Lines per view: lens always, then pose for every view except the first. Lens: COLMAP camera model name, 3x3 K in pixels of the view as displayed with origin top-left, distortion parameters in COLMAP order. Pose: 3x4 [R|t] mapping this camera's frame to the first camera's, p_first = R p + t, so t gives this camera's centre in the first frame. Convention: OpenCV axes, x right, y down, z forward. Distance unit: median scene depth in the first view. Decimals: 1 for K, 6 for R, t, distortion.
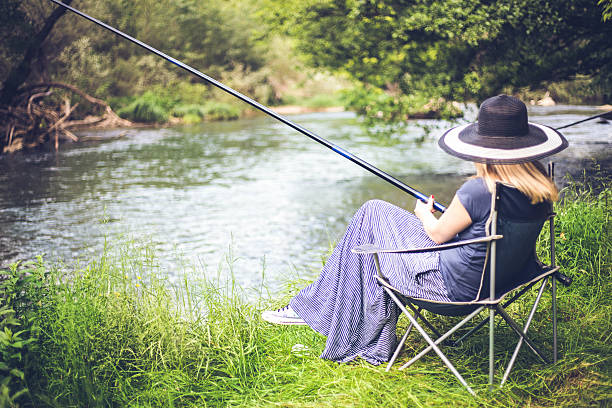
lens RADIAL K [[731.3, 0, 306.0], [0, 731.3, 204.0], [0, 0, 1]] dist [-0.166814, 0.020392]
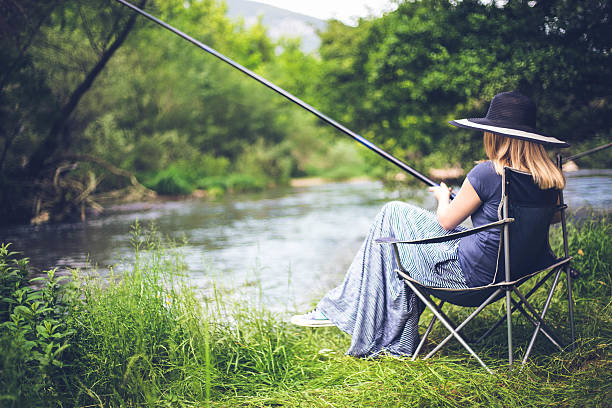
lens RADIAL K [[731.3, 0, 306.0], [0, 731.3, 204.0], [0, 0, 1]] dist [-0.166814, 0.020392]
pose [[0.999111, -0.027296, -0.032135, 0.001874], [0.024088, 0.995063, -0.096275, 0.096227], [0.034604, 0.095415, 0.994836, -0.051230]]
